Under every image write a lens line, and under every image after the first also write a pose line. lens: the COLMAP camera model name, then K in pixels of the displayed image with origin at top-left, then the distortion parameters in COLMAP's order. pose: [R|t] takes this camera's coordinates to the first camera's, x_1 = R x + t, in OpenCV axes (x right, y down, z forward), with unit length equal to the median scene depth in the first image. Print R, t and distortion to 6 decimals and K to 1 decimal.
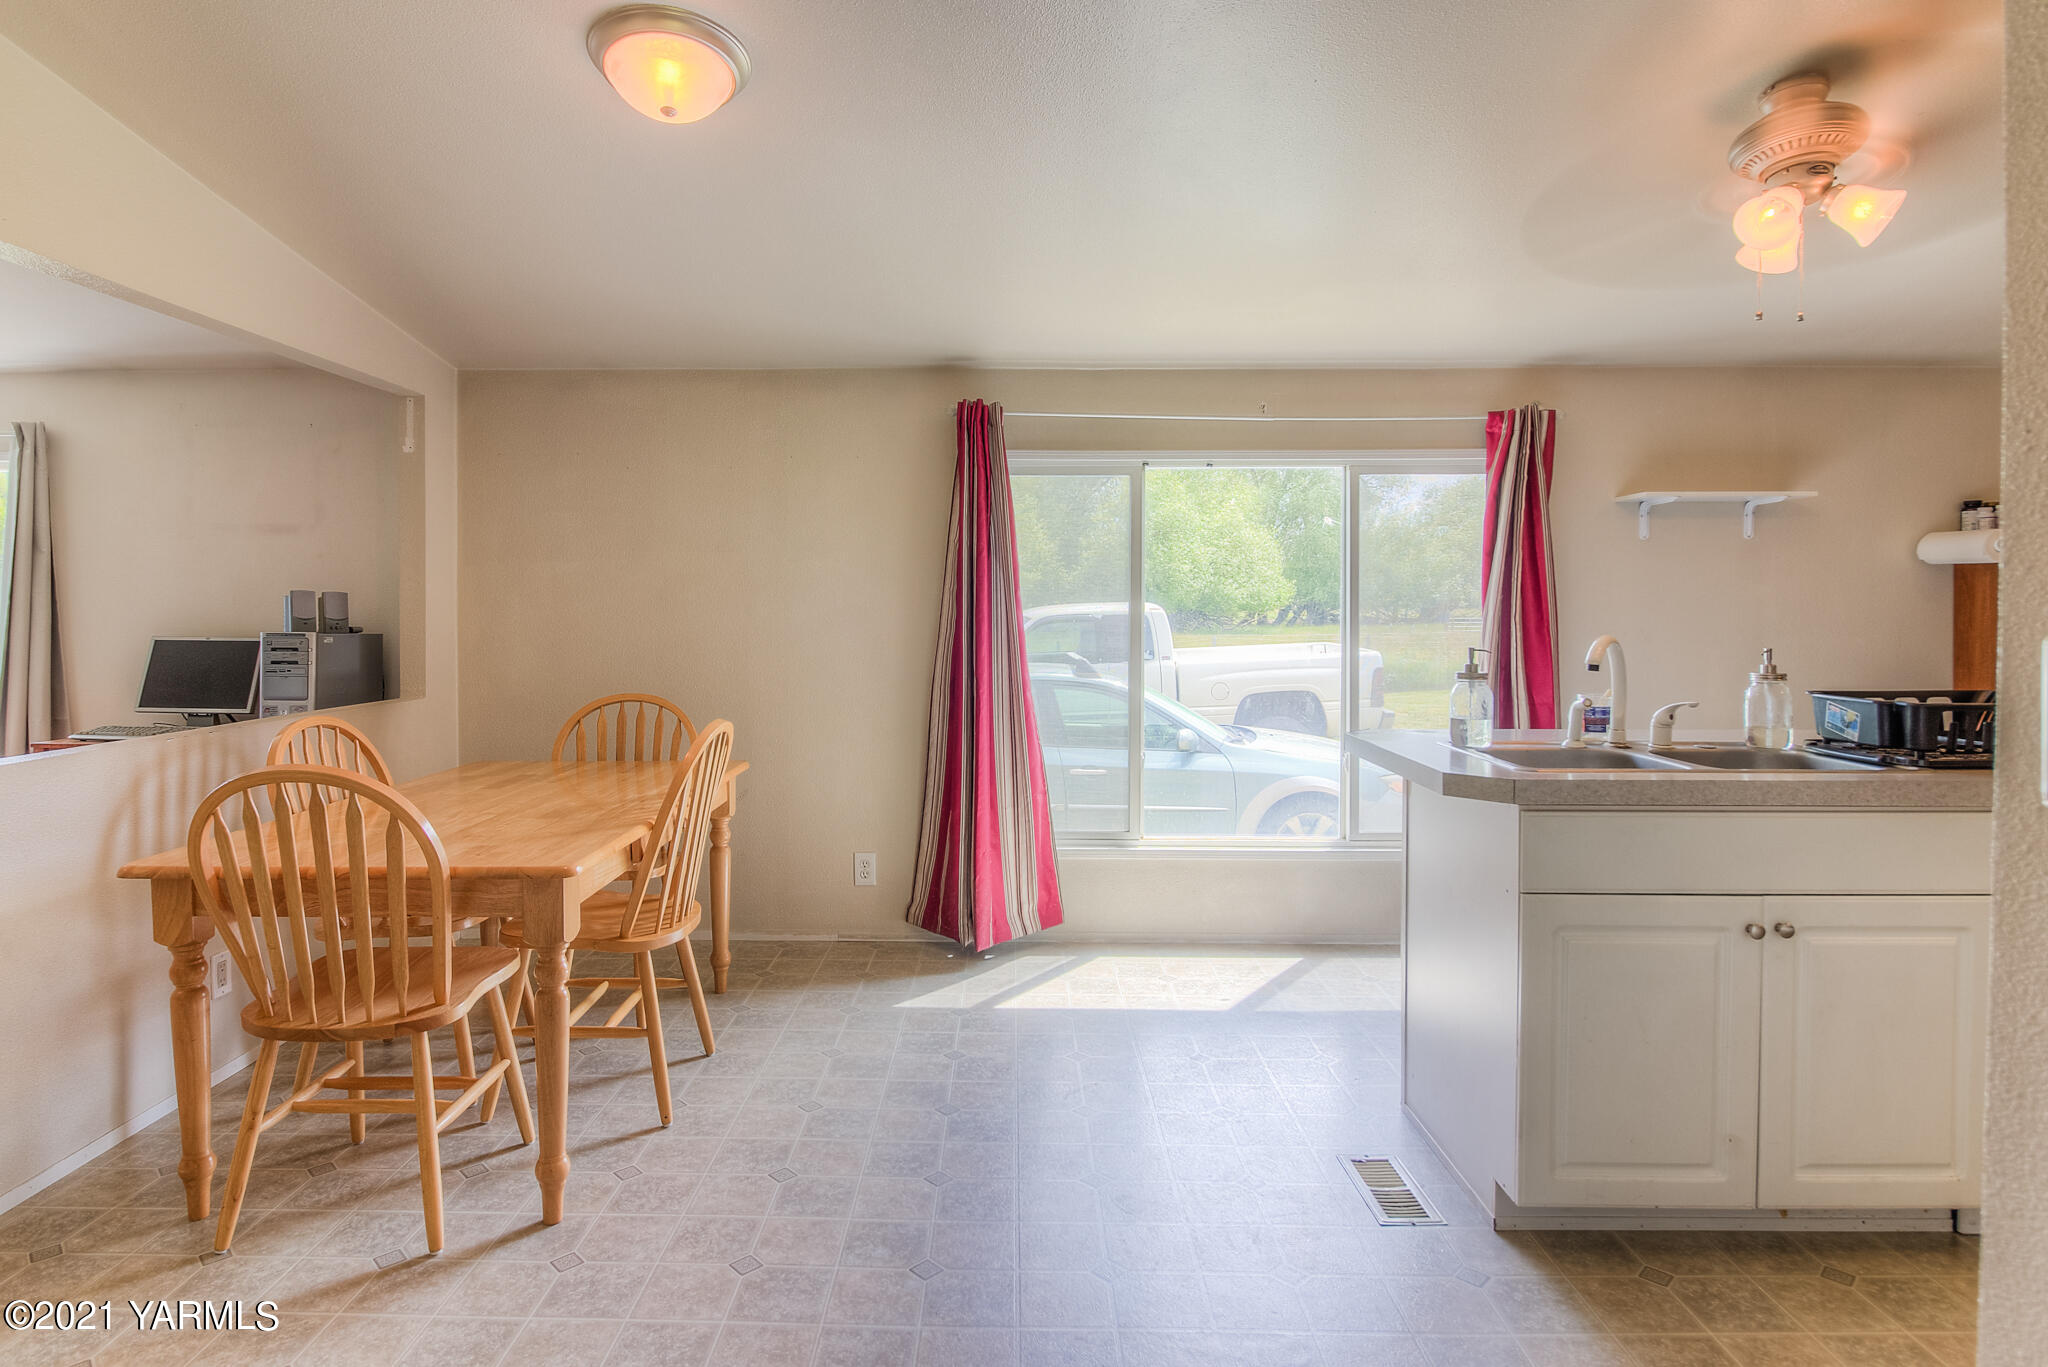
lens RADIAL K [[1110.6, 0, 1043.8], [0, 1110.6, 613.6], [0, 0, 1]] dist [-0.022911, -0.002244]
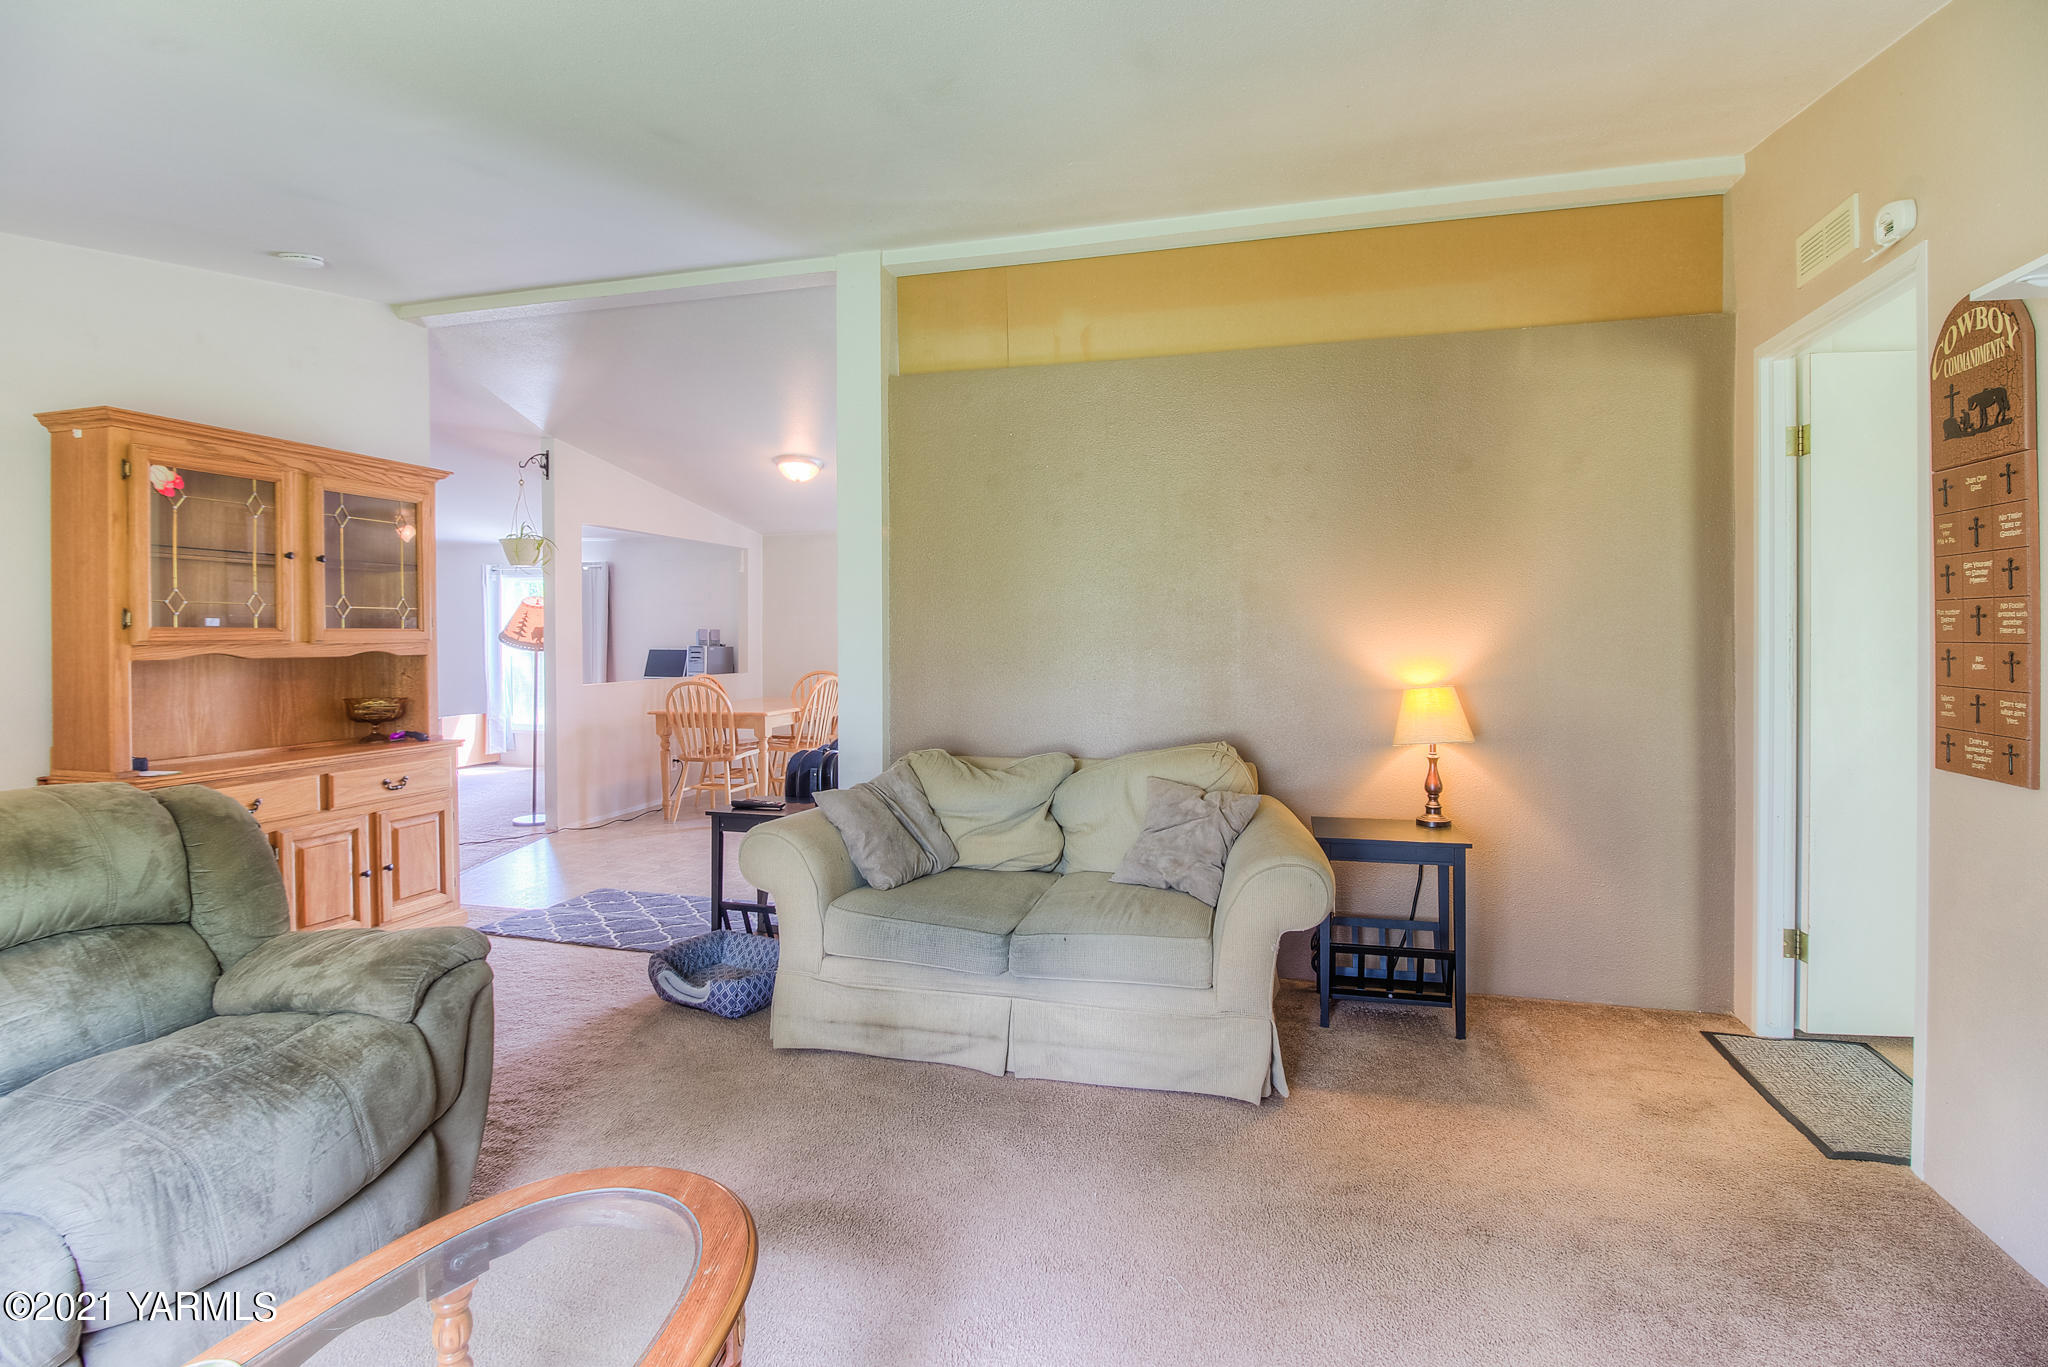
lens RADIAL K [[976.3, 0, 1074.8], [0, 976.3, 634.5], [0, 0, 1]] dist [-0.016316, -0.001850]
pose [[0.968018, -0.005271, -0.250825, 1.200711], [0.004889, 0.999986, -0.002149, -0.000018], [0.250833, 0.000854, 0.968030, -1.599303]]
